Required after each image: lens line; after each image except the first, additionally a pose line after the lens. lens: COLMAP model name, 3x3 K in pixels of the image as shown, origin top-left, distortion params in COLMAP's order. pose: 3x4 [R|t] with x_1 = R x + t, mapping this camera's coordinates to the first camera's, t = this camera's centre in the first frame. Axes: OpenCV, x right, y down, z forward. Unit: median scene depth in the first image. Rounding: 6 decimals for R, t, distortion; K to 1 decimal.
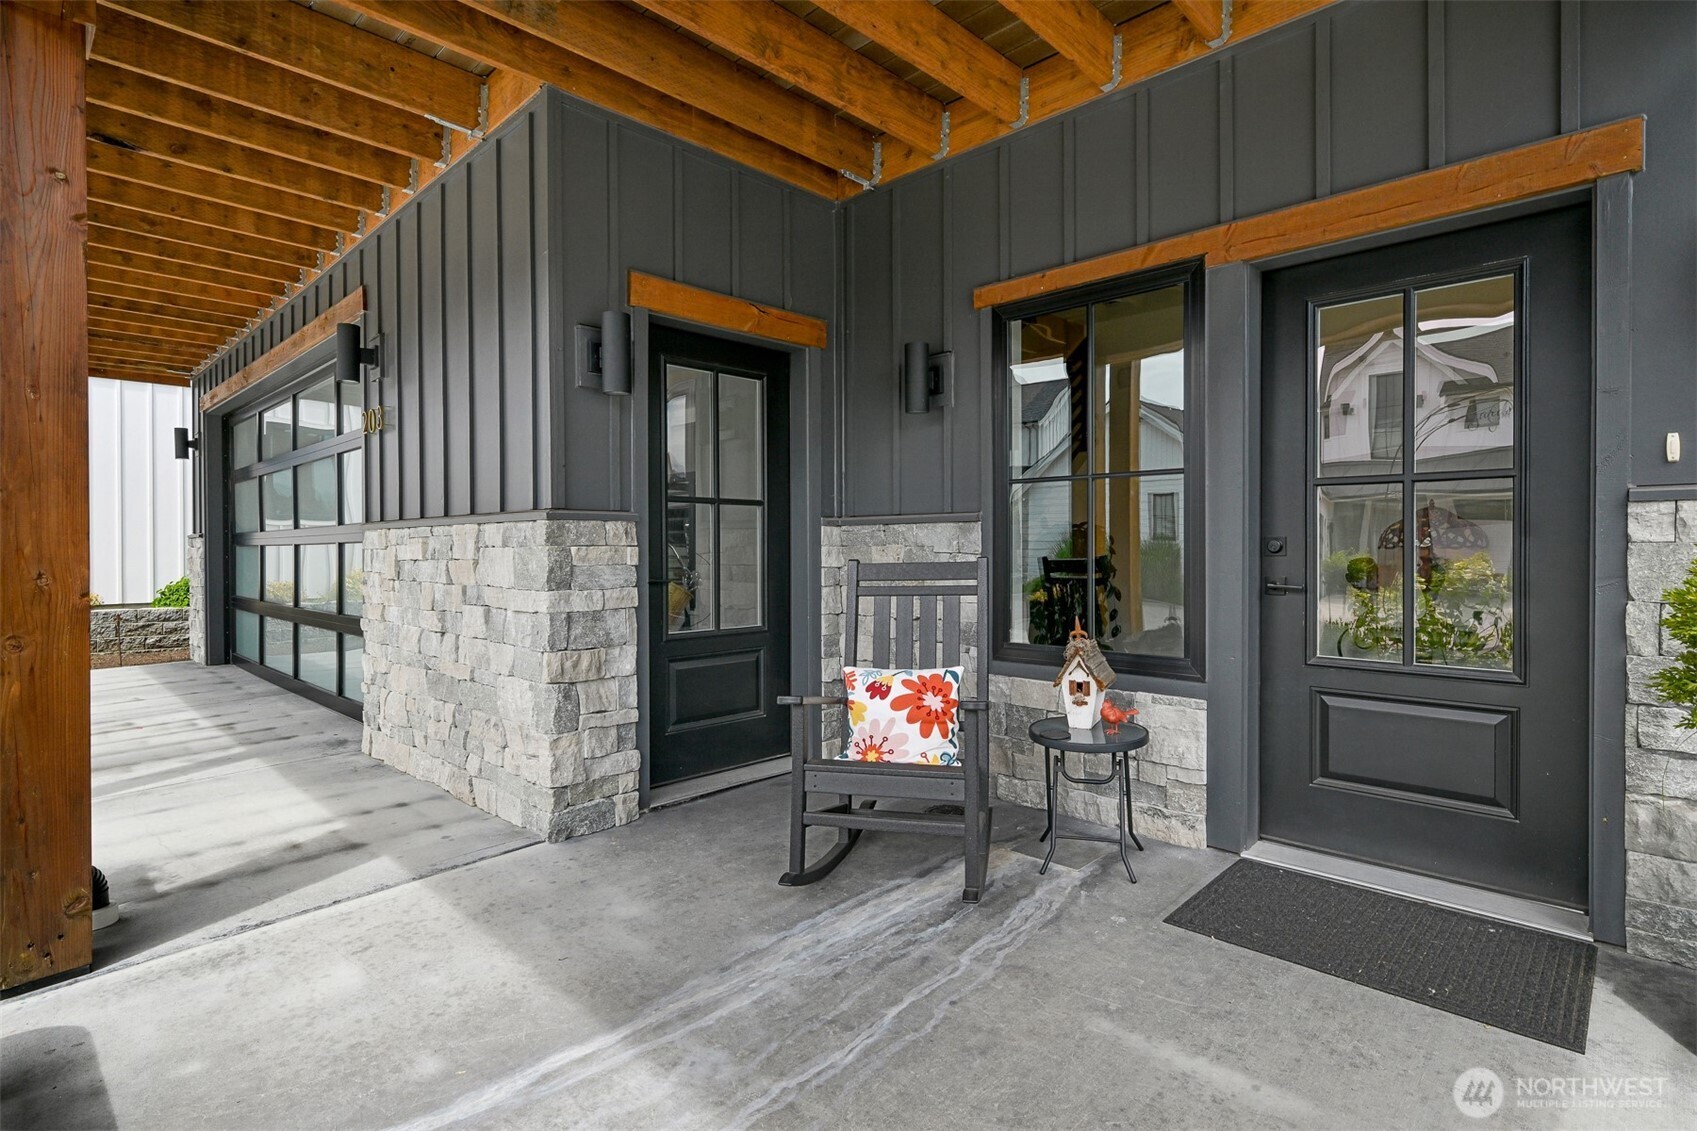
lens RADIAL K [[839.0, 0, 850.5], [0, 839.0, 552.5], [0, 0, 1]] dist [-0.003998, -0.000022]
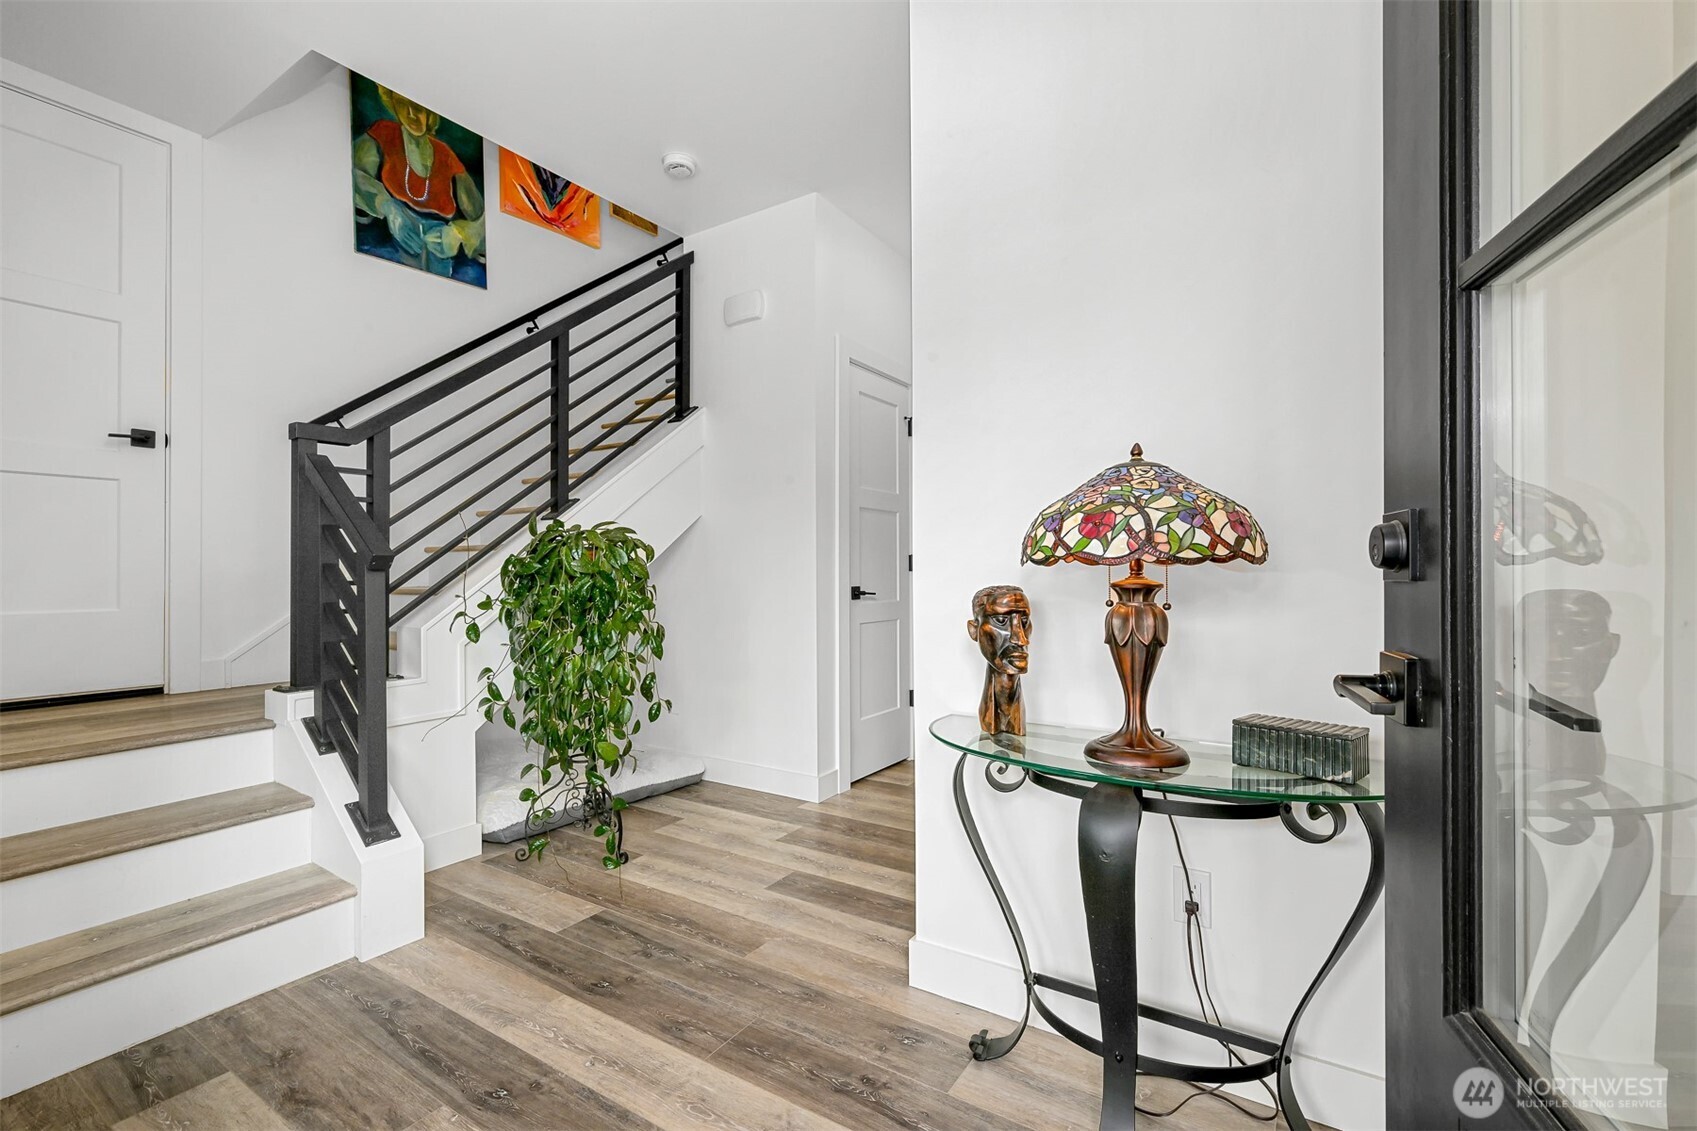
lens RADIAL K [[728.0, 0, 860.4], [0, 728.0, 569.5], [0, 0, 1]] dist [0.002898, 0.000187]
pose [[0.982478, -0.002234, 0.186365, 0.355009], [0.003596, 0.999969, -0.006968, 0.000103], [-0.186344, 0.007516, 0.982456, 0.486017]]
